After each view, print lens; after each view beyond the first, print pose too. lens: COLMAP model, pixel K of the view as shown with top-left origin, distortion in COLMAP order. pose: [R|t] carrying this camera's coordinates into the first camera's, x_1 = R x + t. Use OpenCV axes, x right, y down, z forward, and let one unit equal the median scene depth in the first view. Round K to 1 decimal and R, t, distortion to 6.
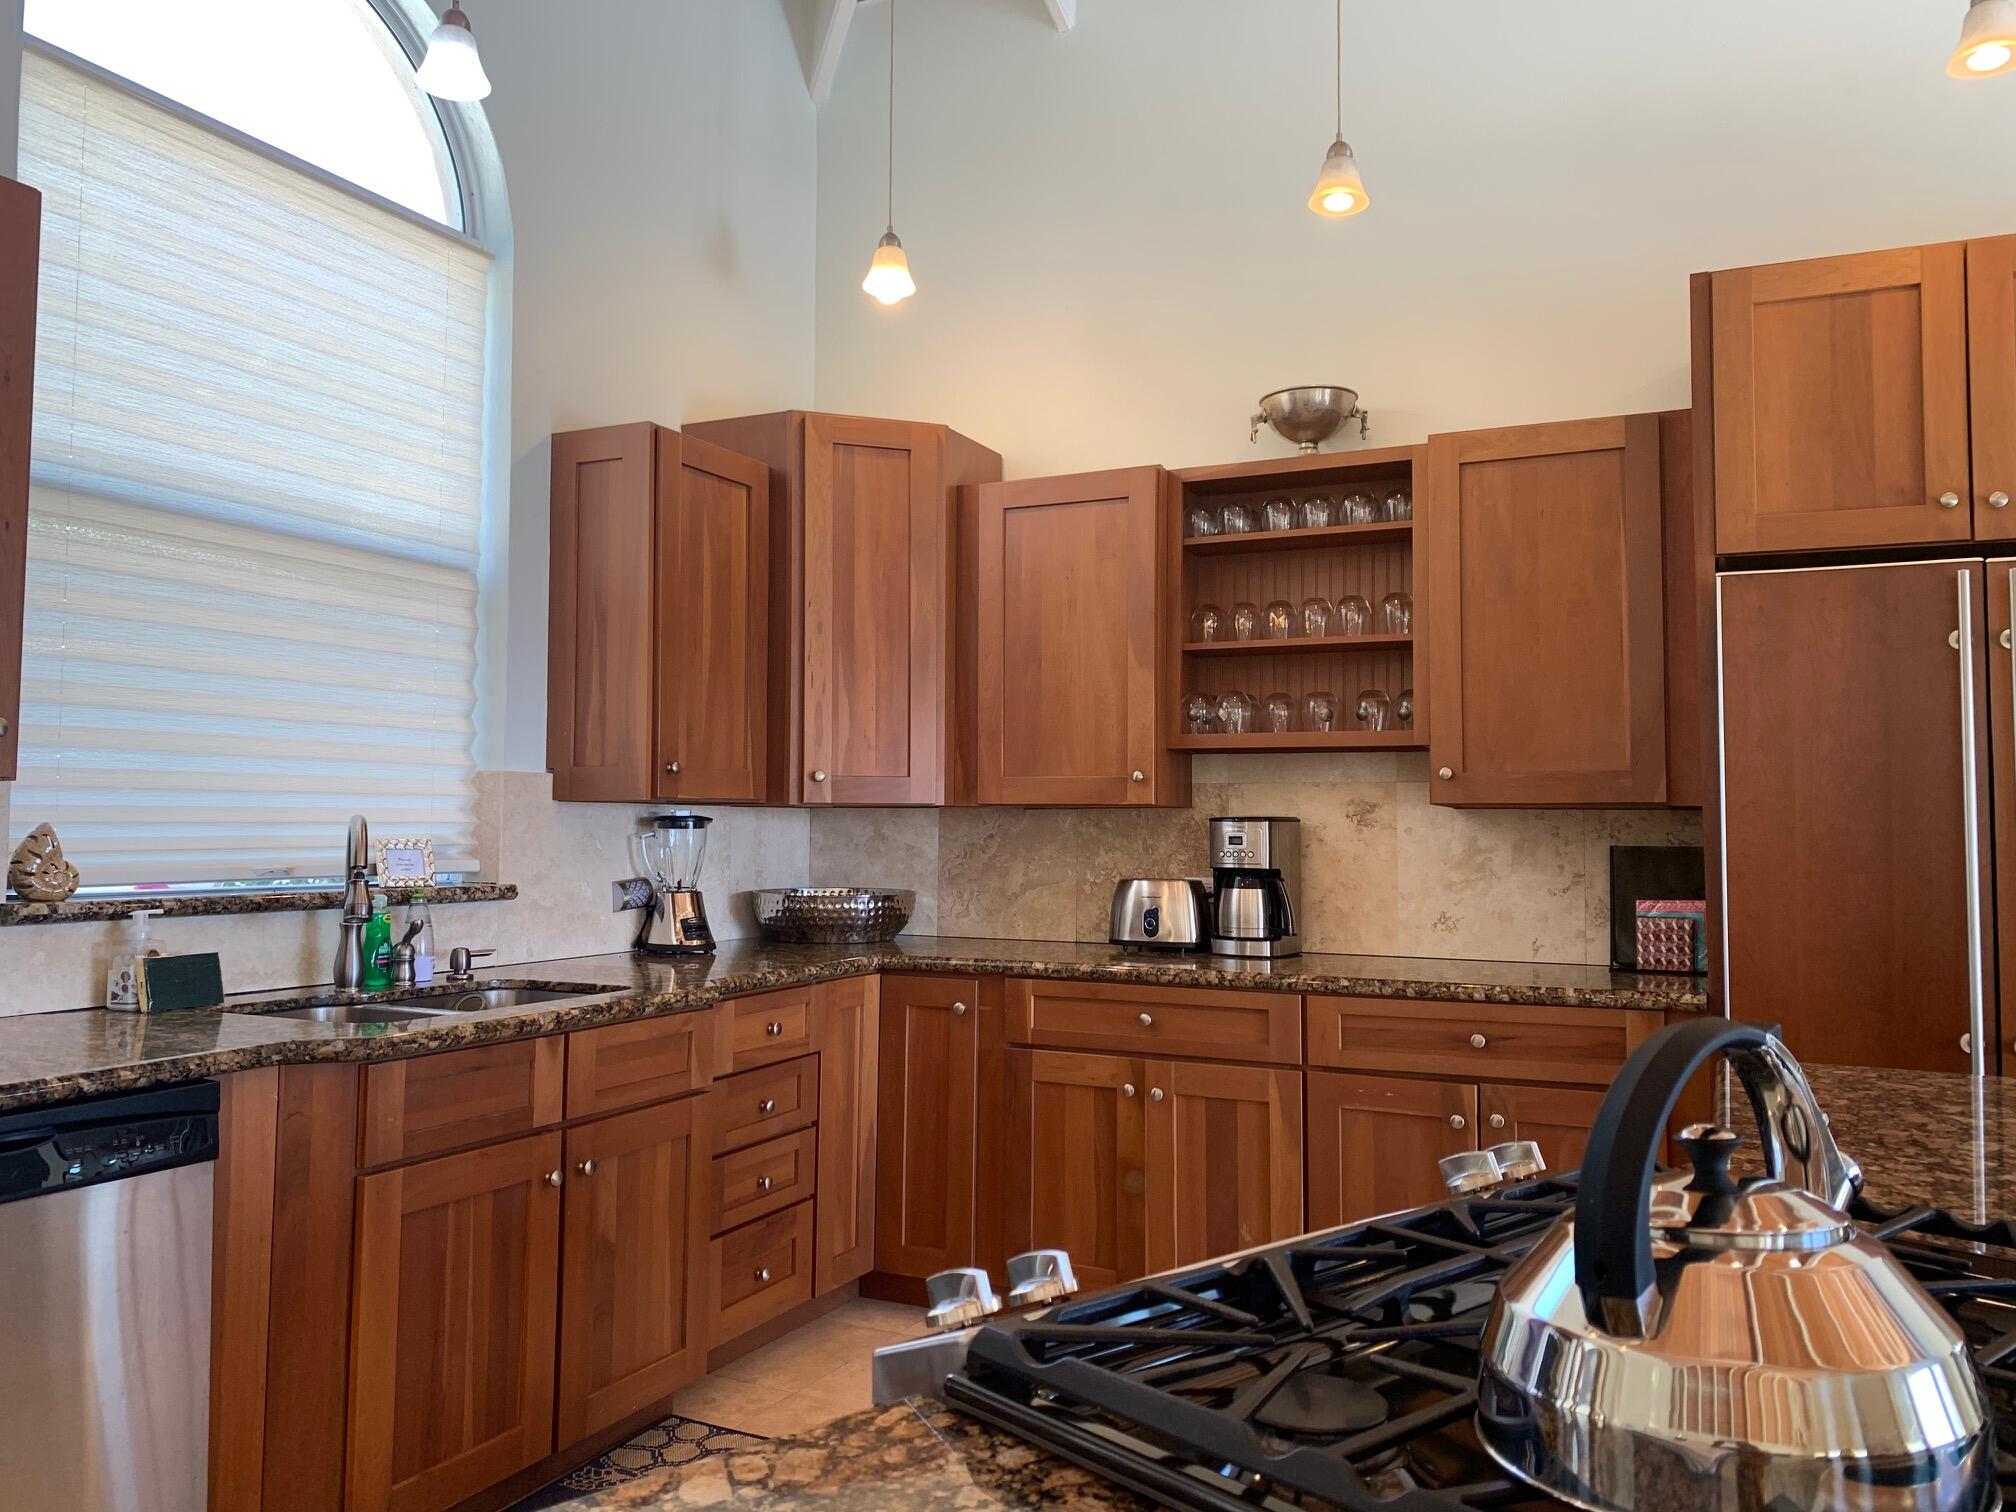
lens RADIAL K [[1536.8, 0, 1006.3], [0, 1536.8, 740.9], [0, 0, 1]] dist [0.042573, -0.067731]
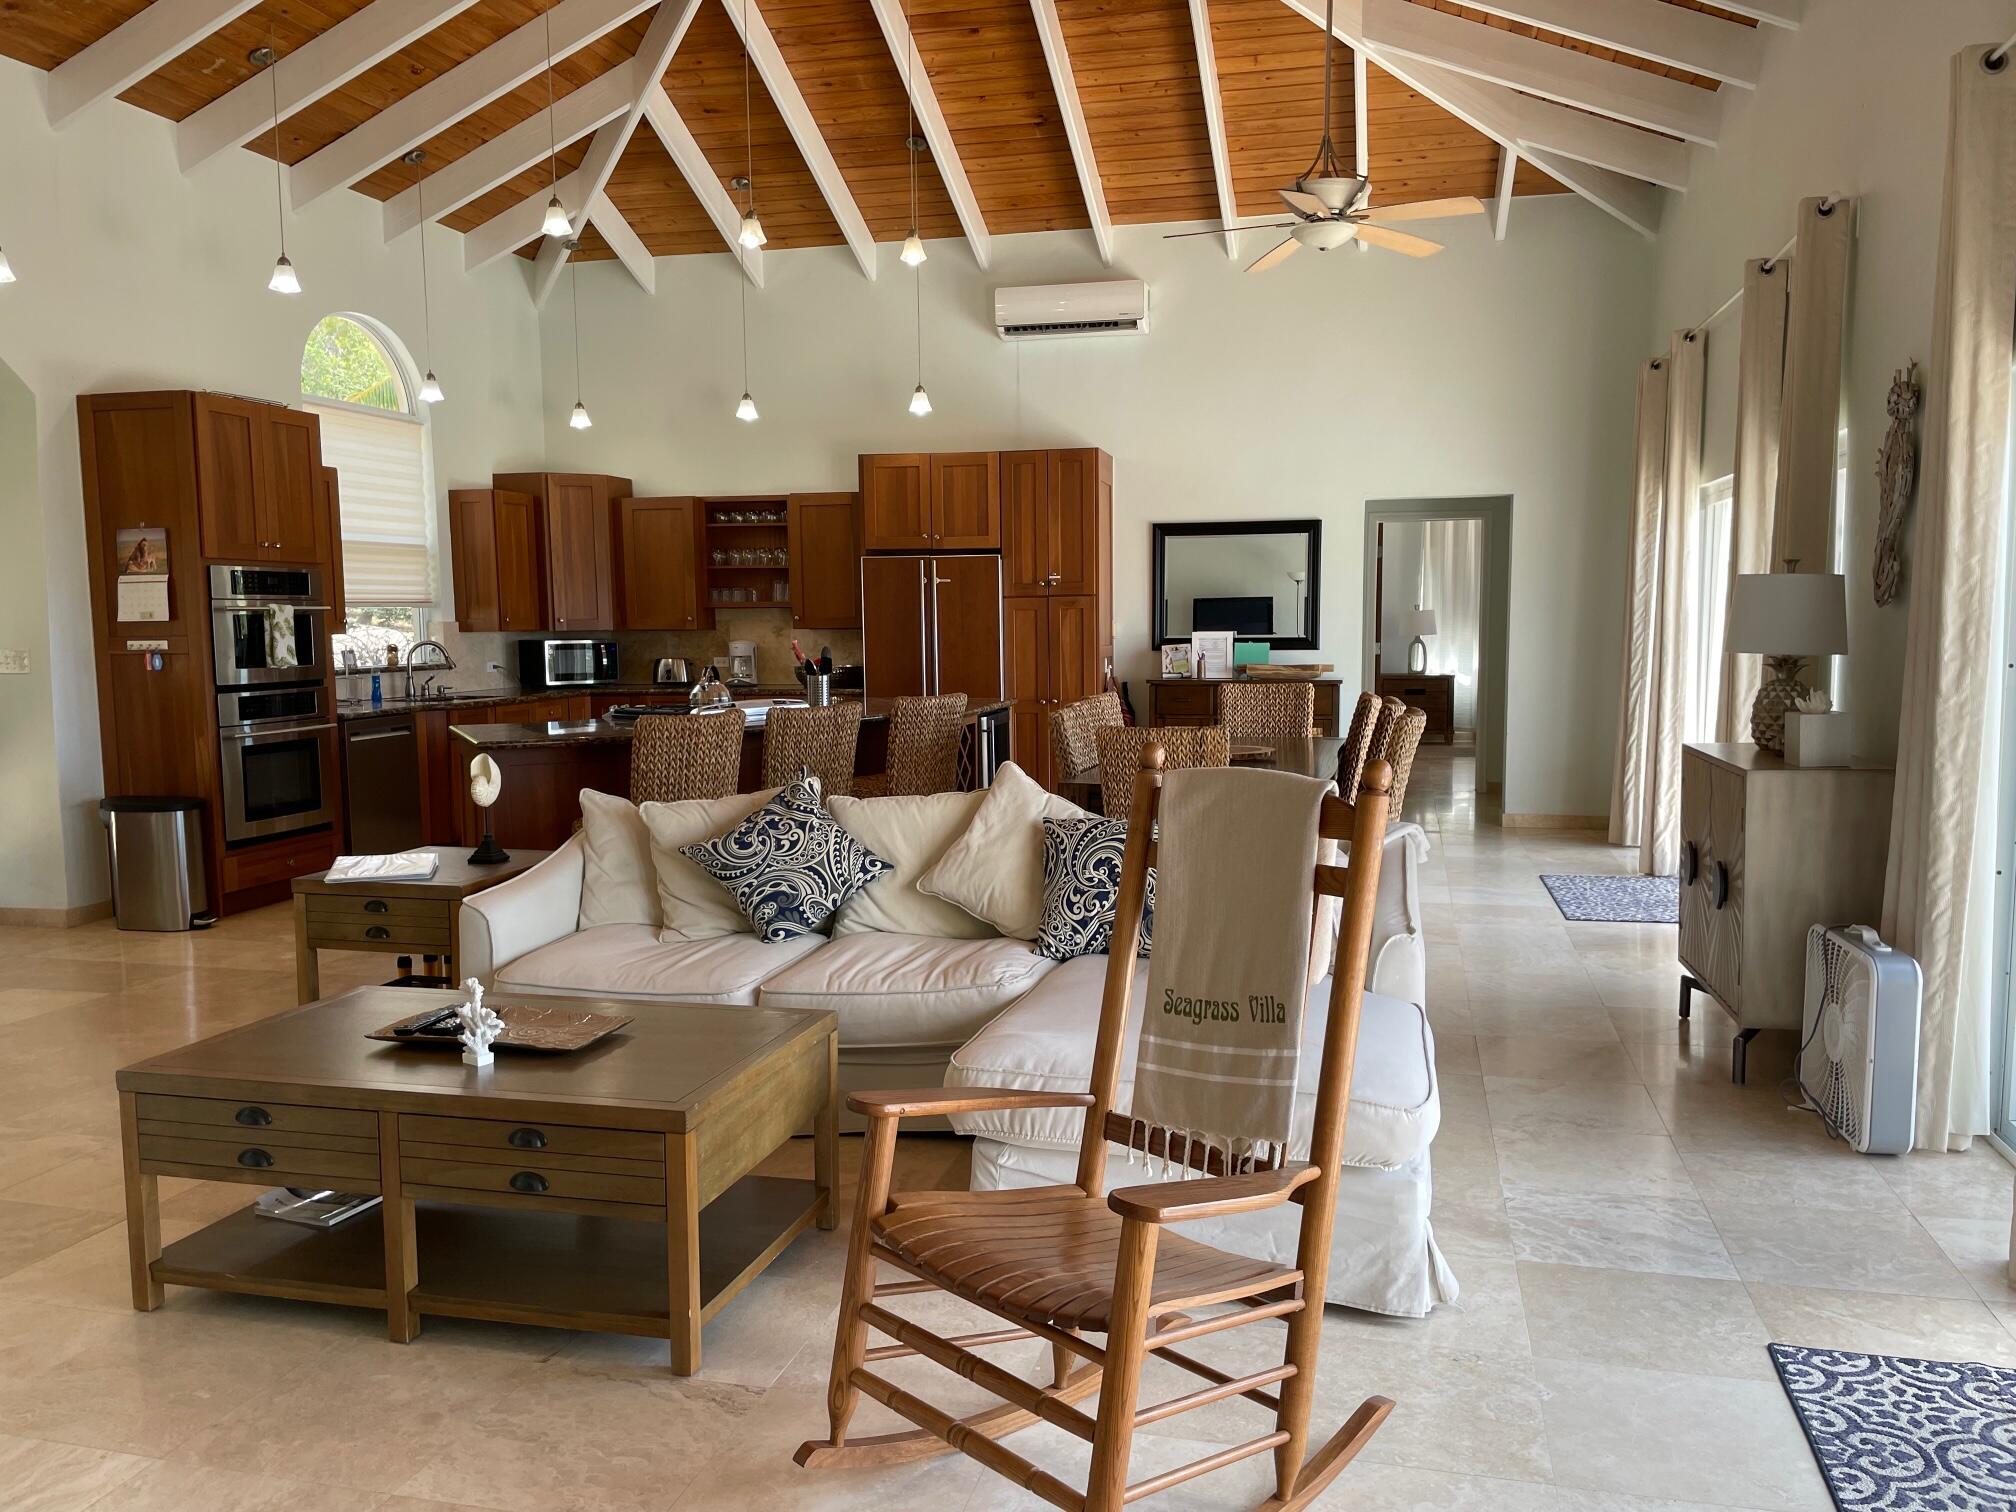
lens RADIAL K [[1539.2, 0, 1000.0], [0, 1539.2, 766.4], [0, 0, 1]] dist [0.050463, 0.000076]
pose [[0.979578, -0.035098, 0.197976, 0.089202], [0.004438, 0.988181, 0.153230, -0.151520], [-0.201014, -0.149222, 0.968156, -1.990976]]
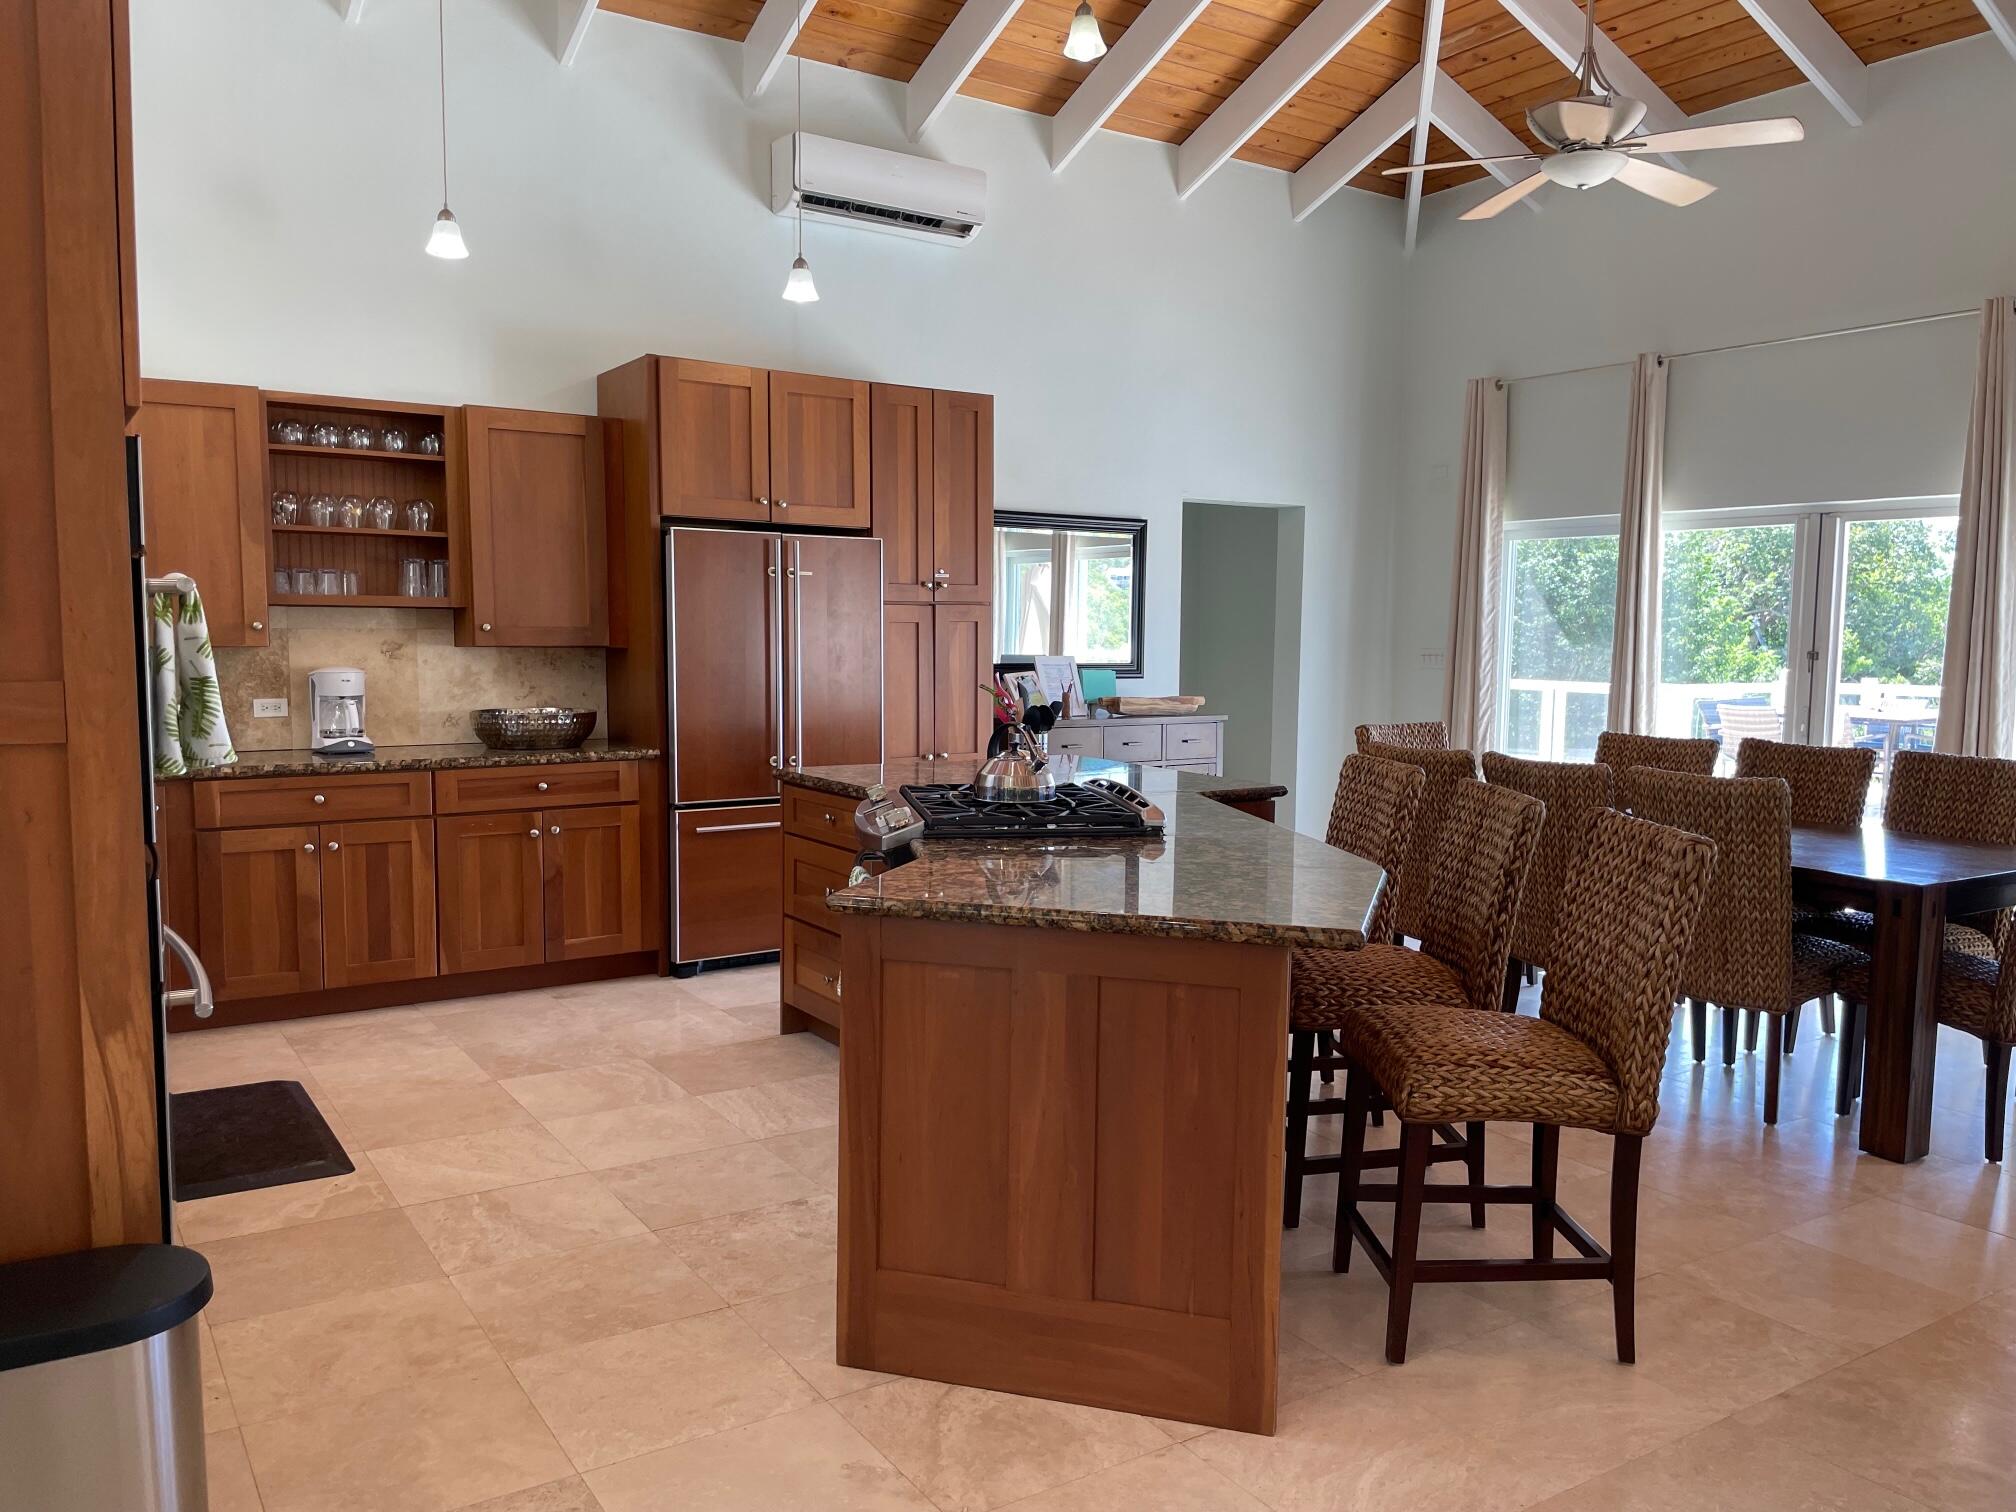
lens RADIAL K [[1539.2, 0, 1006.2], [0, 1539.2, 767.2], [0, 0, 1]] dist [0.050463, 0.000076]
pose [[0.512389, -0.080296, 0.854991, -0.884489], [-0.052862, 0.990782, 0.124729, -0.069040], [-0.857125, -0.109106, 0.503421, -0.305704]]
